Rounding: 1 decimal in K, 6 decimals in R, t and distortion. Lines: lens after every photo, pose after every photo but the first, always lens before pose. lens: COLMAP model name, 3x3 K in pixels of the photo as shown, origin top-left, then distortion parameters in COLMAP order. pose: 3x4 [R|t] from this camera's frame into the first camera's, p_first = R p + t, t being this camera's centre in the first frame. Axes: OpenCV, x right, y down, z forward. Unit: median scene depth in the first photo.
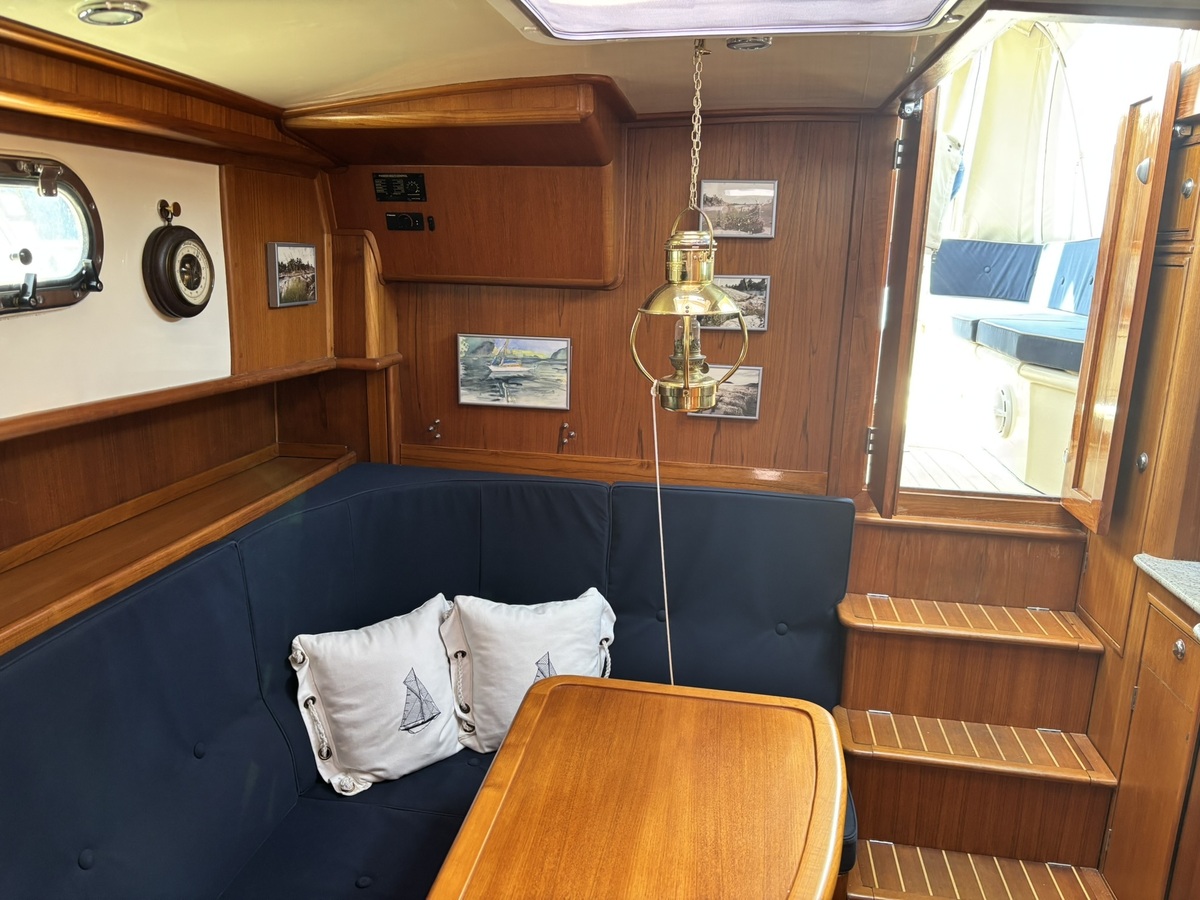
lens RADIAL K [[887.8, 0, 600.0], [0, 887.8, 450.0], [0, 0, 1]] dist [0.037579, 0.000692]
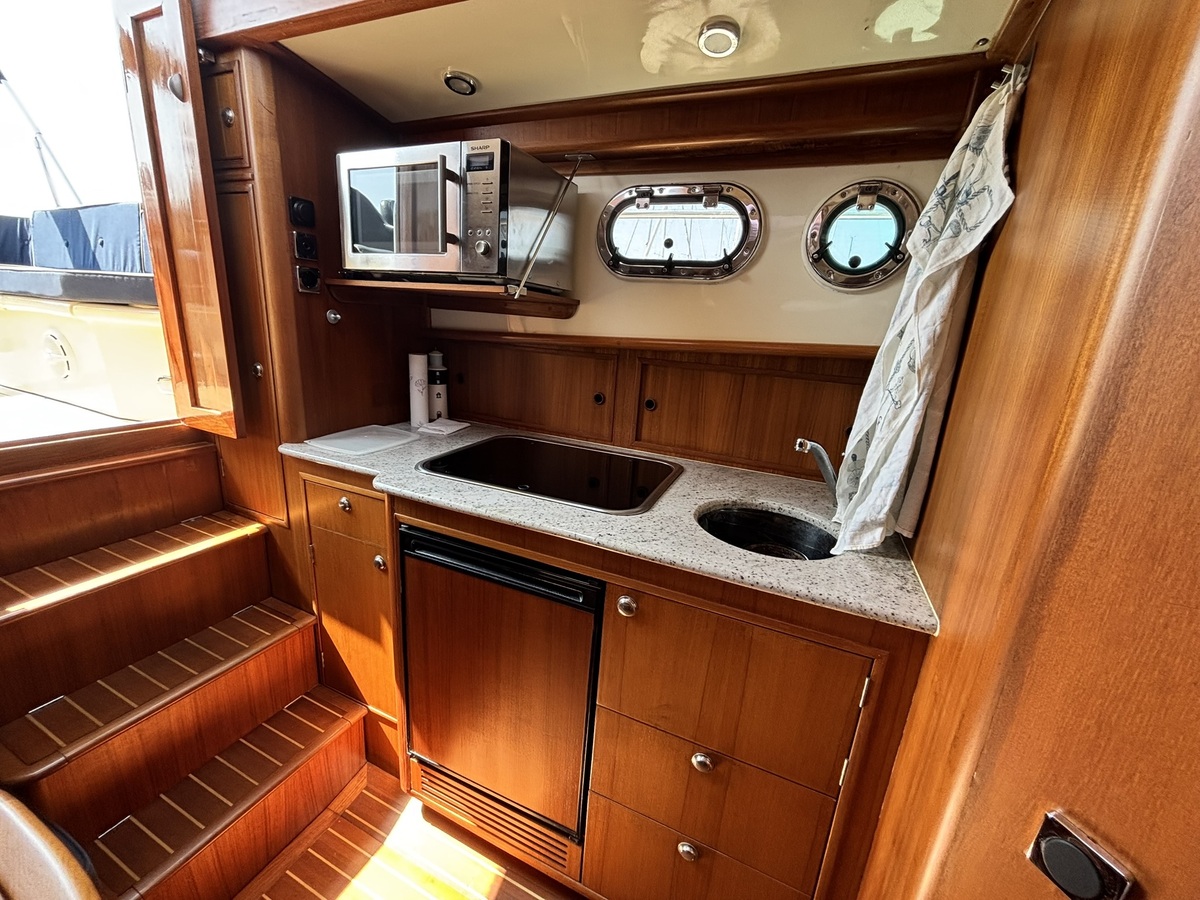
lens RADIAL K [[479.5, 0, 600.0], [0, 479.5, 450.0], [0, 0, 1]] dist [-0.001284, -0.000341]
pose [[0.246221, -0.267241, 0.931642, 0.093039], [0.145505, 0.960533, 0.237074, 0.030263], [-0.958229, 0.077186, 0.275388, 0.396356]]
